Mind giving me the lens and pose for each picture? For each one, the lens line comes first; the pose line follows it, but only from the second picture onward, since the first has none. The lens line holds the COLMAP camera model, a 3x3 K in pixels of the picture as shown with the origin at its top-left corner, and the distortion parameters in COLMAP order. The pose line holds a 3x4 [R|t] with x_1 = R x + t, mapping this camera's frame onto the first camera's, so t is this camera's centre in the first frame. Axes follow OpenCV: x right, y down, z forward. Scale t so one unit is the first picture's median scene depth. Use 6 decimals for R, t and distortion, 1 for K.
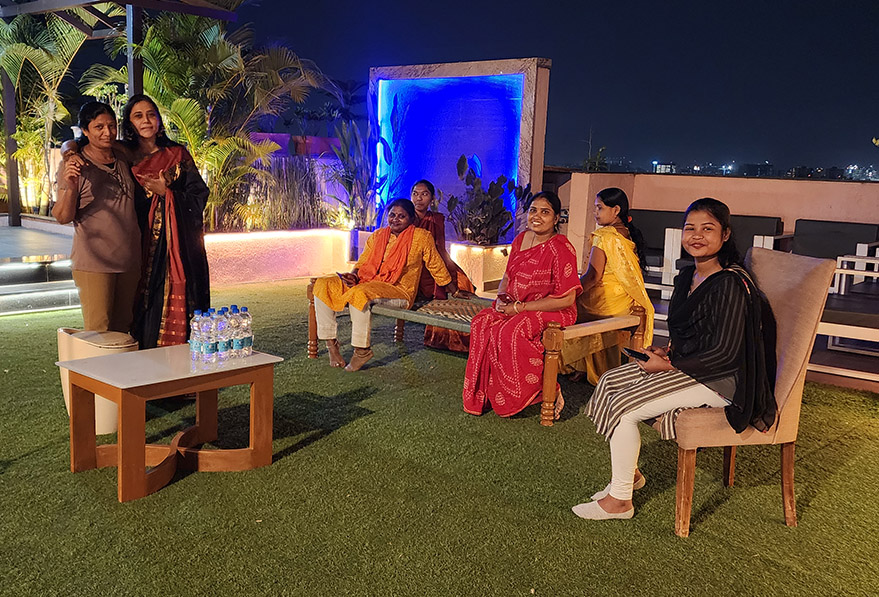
lens RADIAL K [[974.4, 0, 436.7], [0, 974.4, 313.3], [0, 0, 1]] dist [0.134350, -0.204171]
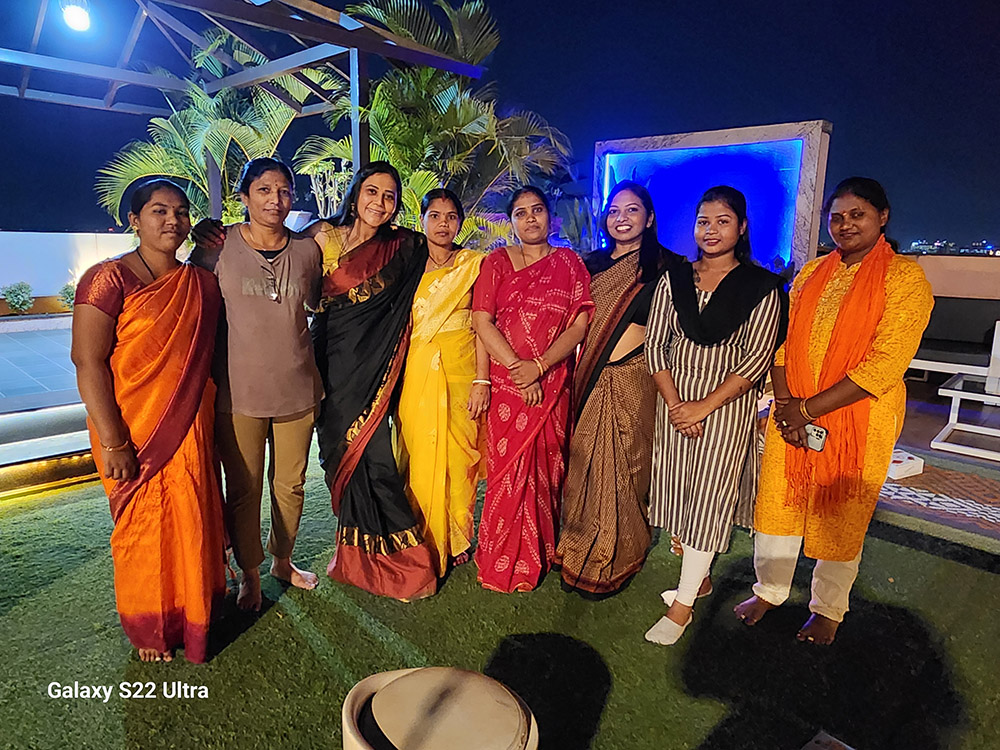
lens RADIAL K [[683.4, 0, 500.0], [0, 683.4, 375.0], [0, 0, 1]] dist [-0.023492, 0.001749]
pose [[0.999891, -0.011735, -0.008923, -0.169443], [0.012068, 0.999199, 0.038167, -0.061233], [0.008468, -0.038271, 0.999232, 0.383158]]
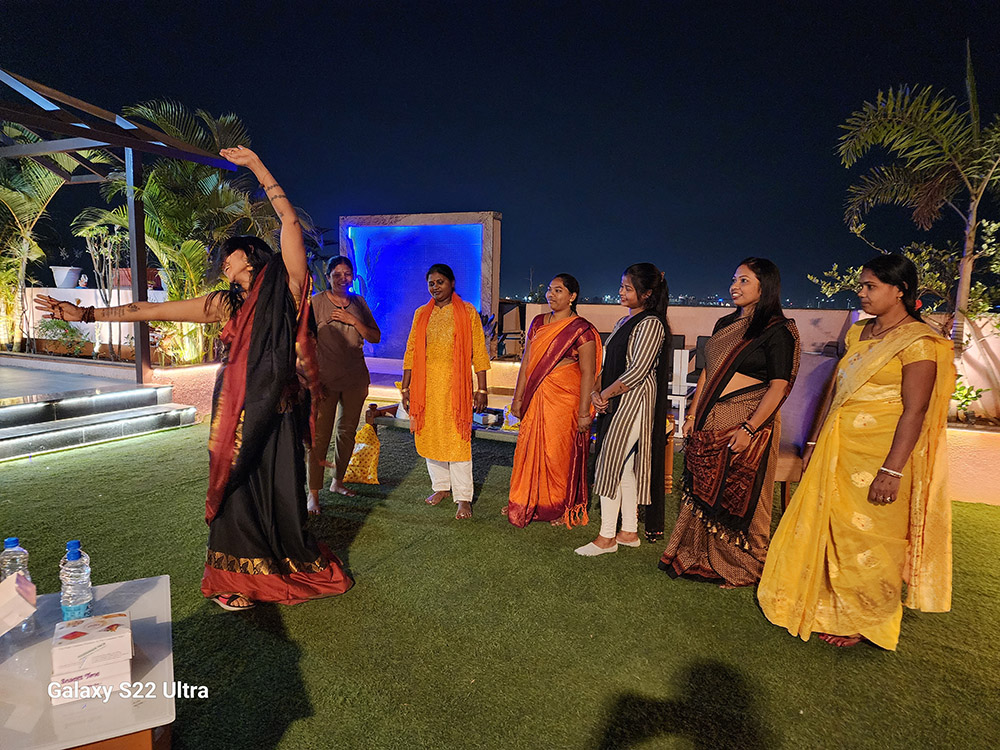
lens RADIAL K [[701.6, 0, 500.0], [0, 701.6, 375.0], [0, 0, 1]] dist [0.062648, -0.053990]
pose [[0.952185, -0.044080, 0.302327, -0.159550], [0.055942, 0.997962, -0.030686, -0.026490], [-0.300358, 0.046132, 0.952710, 0.159442]]
